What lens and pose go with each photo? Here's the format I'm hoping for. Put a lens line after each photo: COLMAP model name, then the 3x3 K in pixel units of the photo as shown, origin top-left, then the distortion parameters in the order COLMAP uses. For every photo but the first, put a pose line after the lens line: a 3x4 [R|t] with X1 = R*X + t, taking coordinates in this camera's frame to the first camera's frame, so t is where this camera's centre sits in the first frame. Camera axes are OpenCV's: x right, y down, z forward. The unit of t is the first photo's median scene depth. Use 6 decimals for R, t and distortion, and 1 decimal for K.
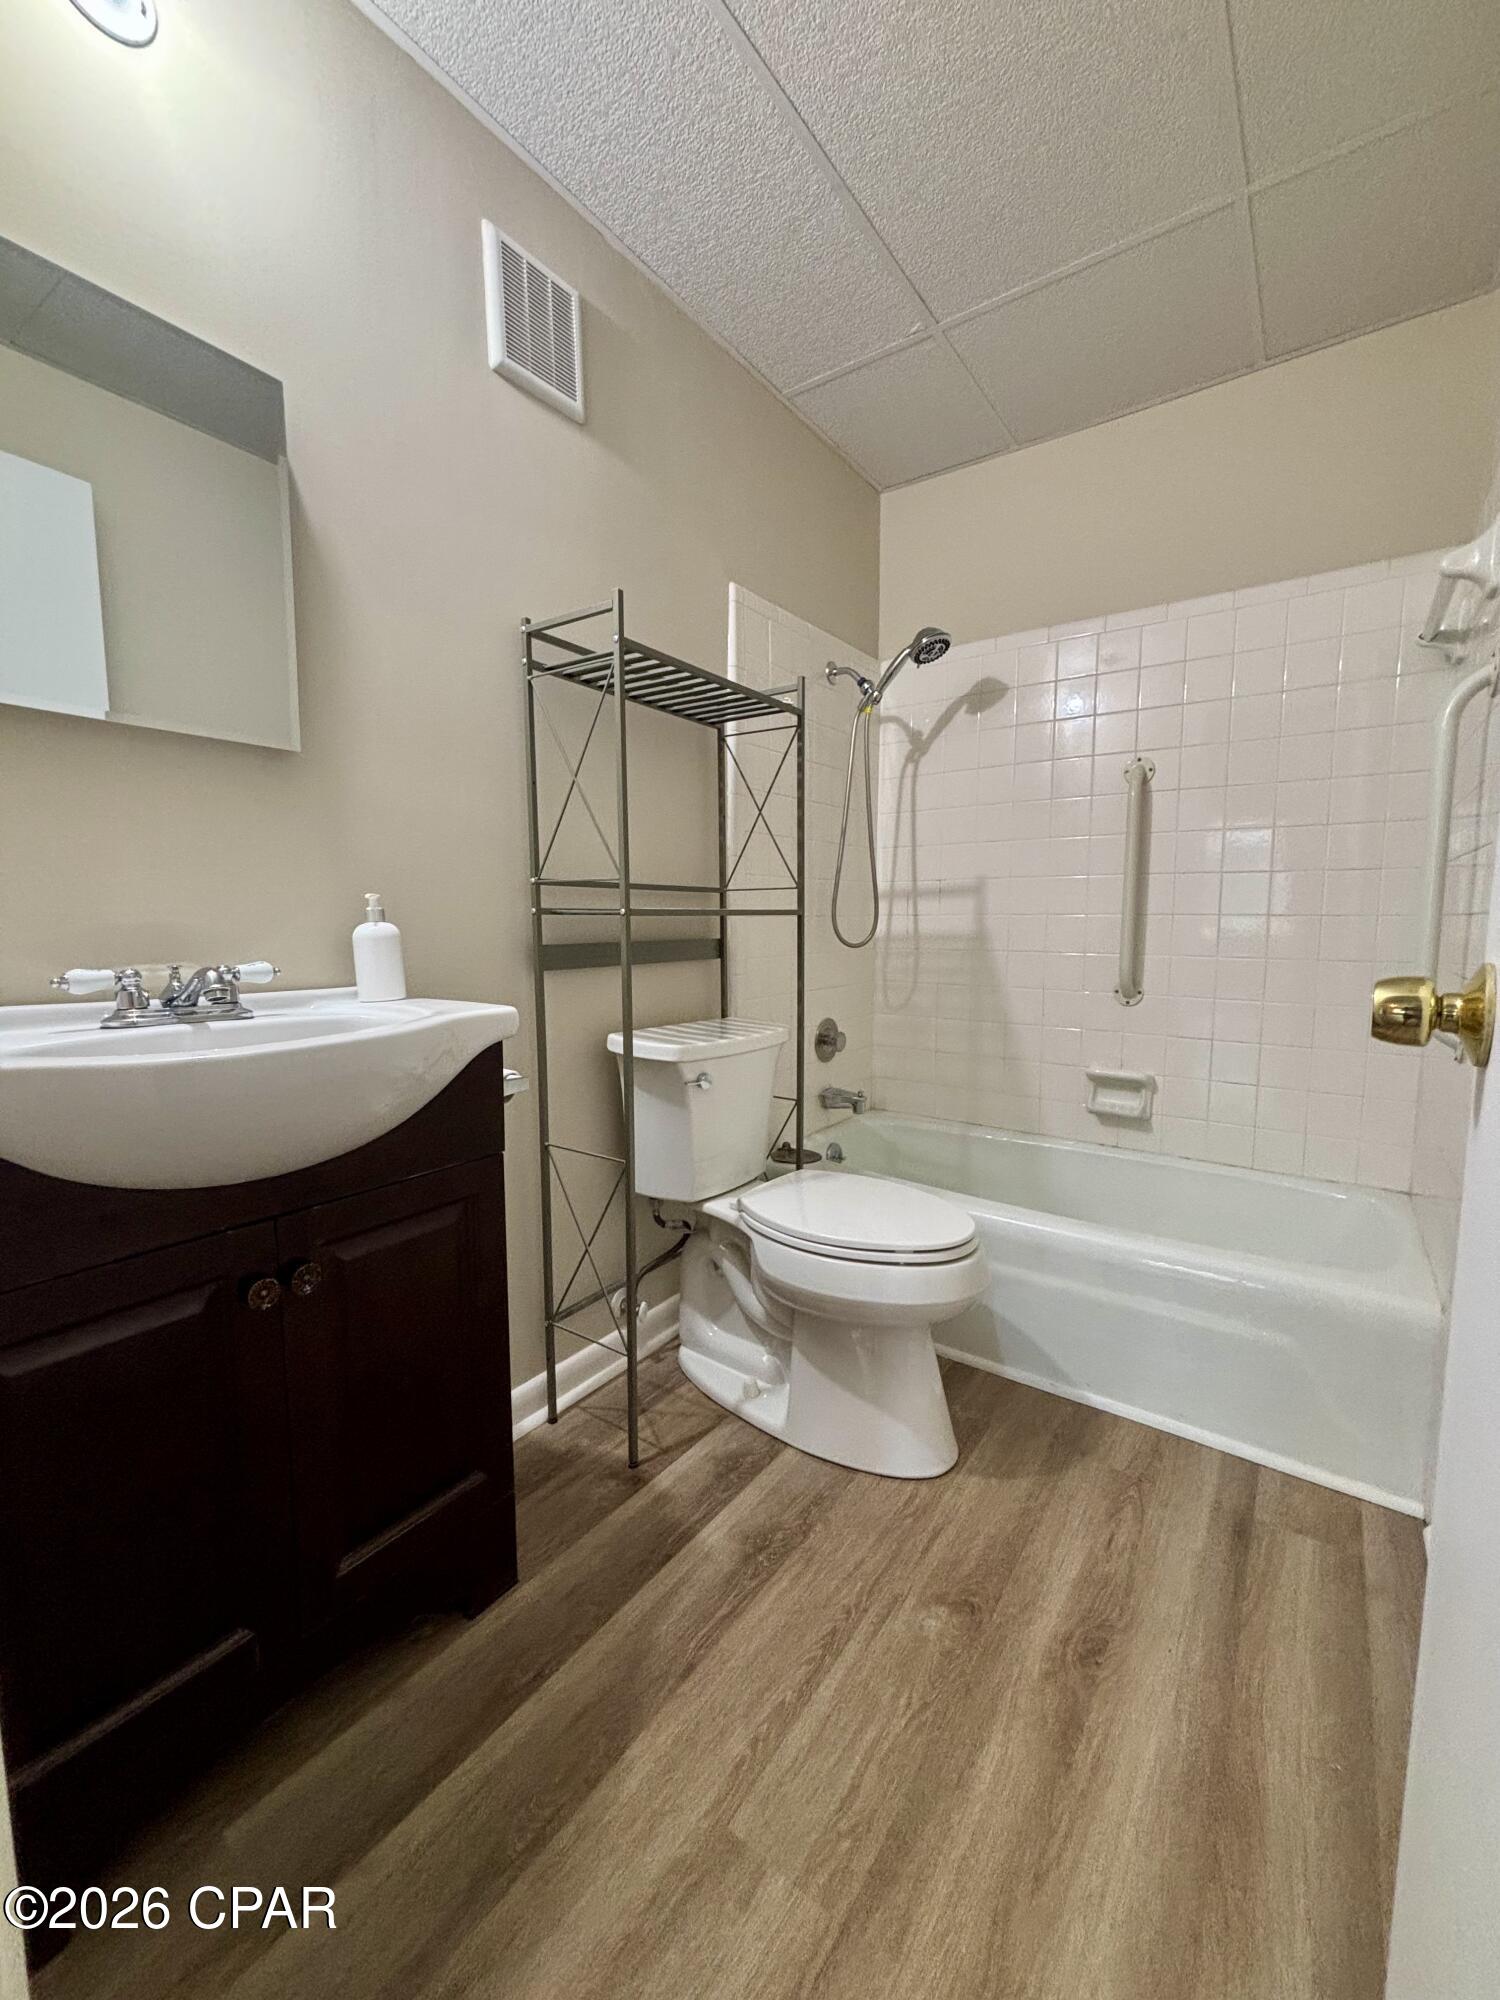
lens RADIAL K [[803.7, 0, 750.0], [0, 803.7, 1000.0], [0, 0, 1]] dist [-0.000102, 0.000990]
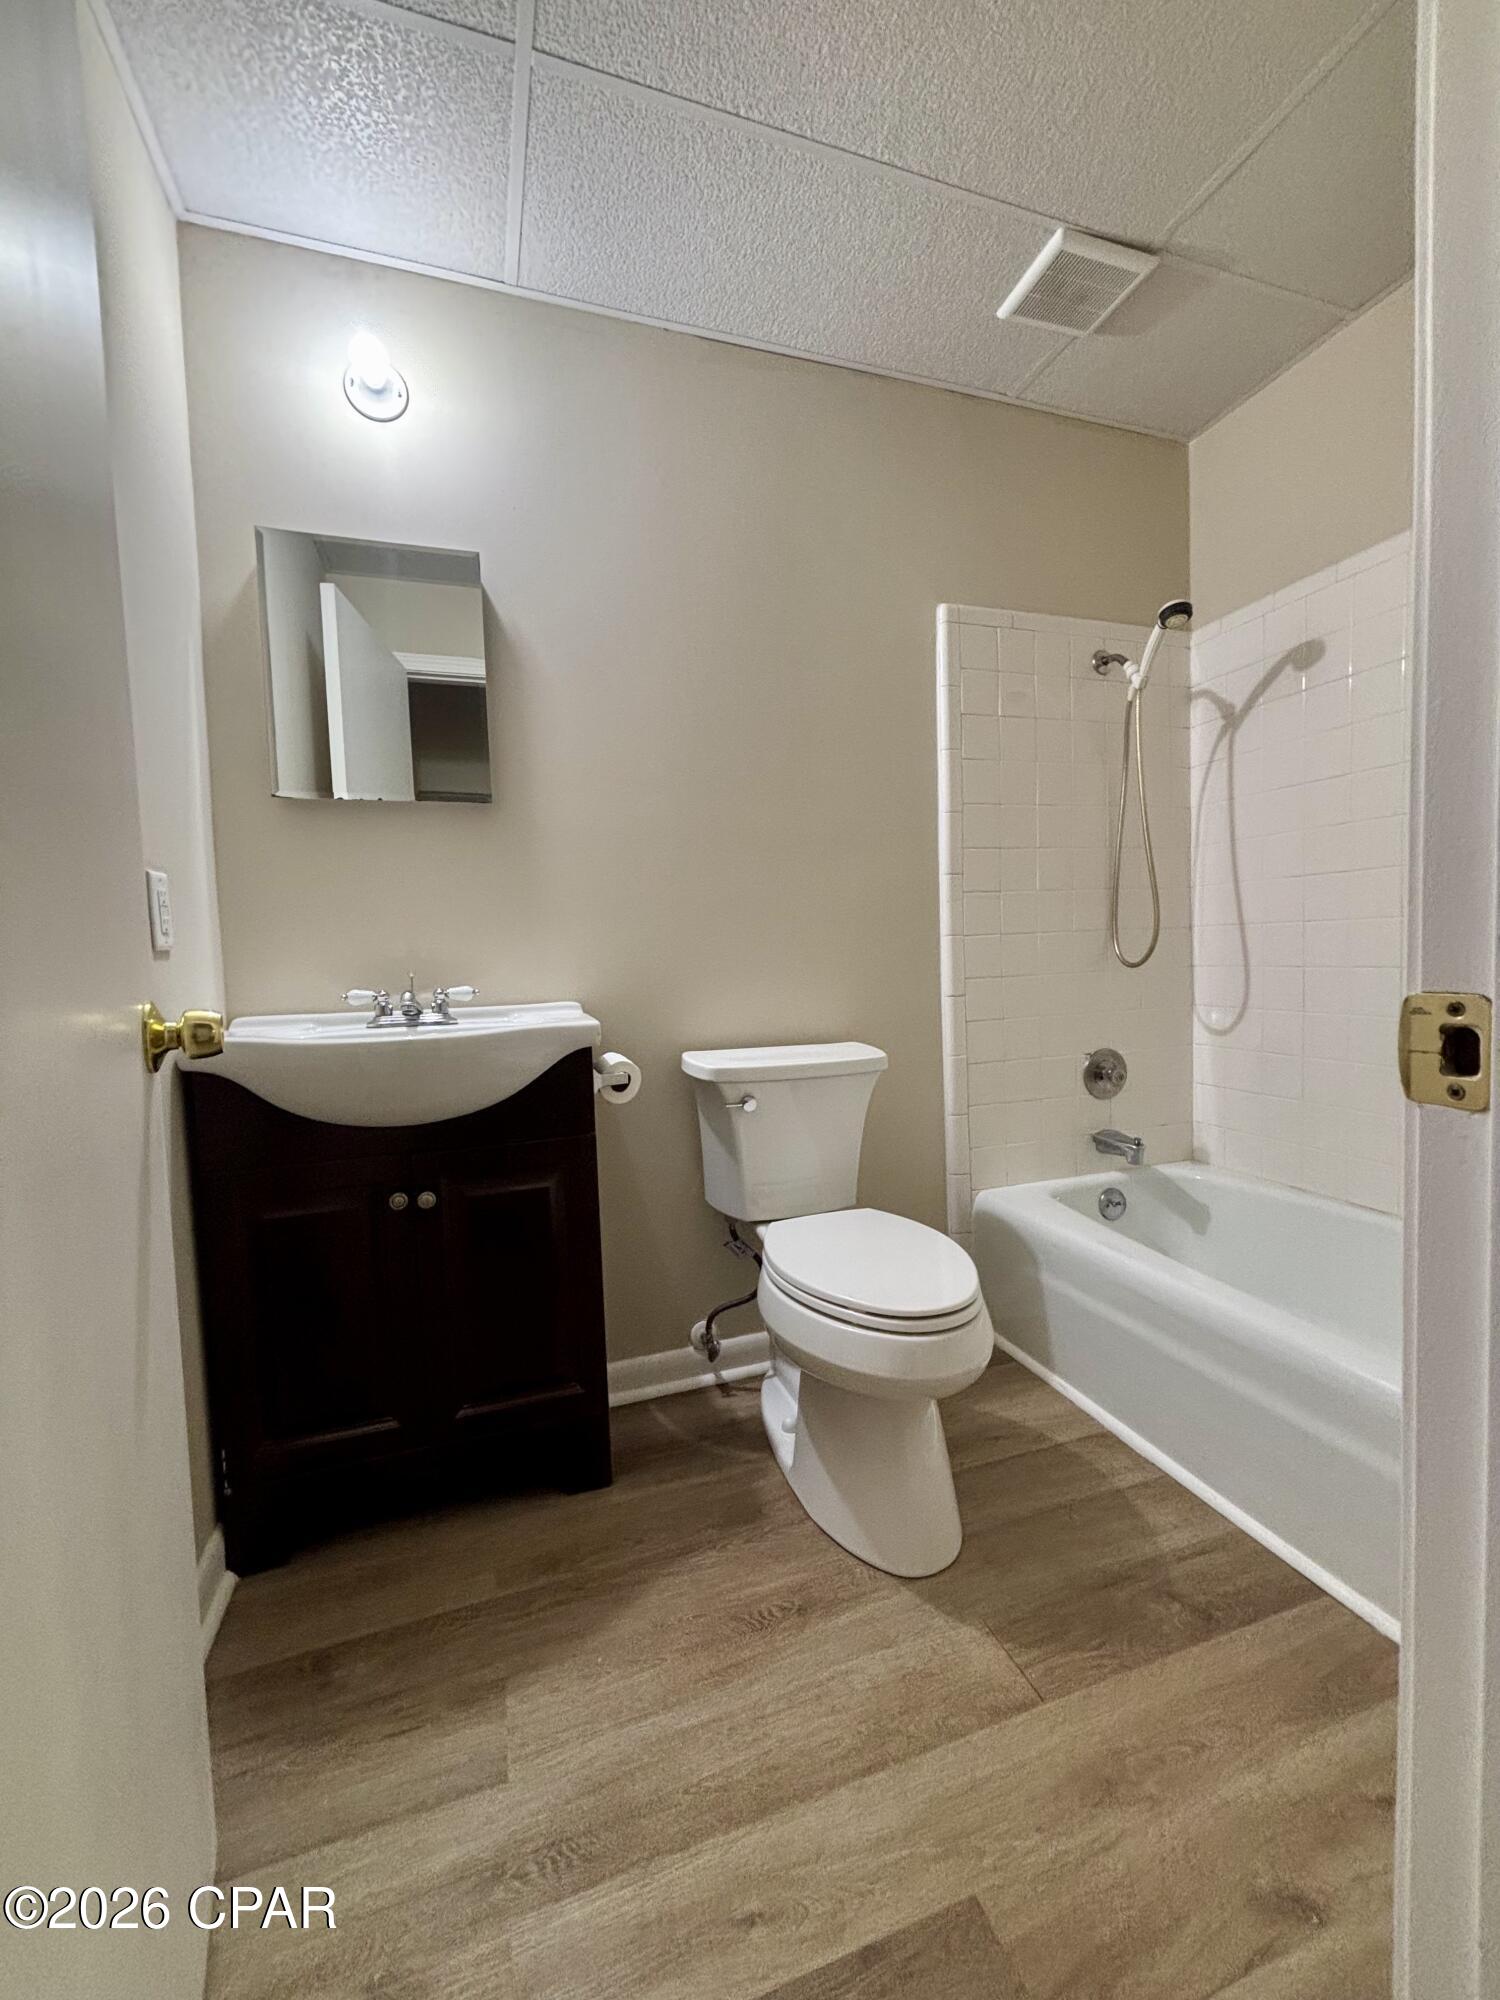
lens RADIAL K [[803.7, 0, 750.0], [0, 803.7, 1000.0], [0, 0, 1]] dist [-0.000102, 0.000990]
pose [[0.795372, 0.034532, -0.605137, 0.696012], [-0.038003, 0.999253, 0.007072, -0.052848], [0.604929, 0.017372, 0.796090, 0.152376]]
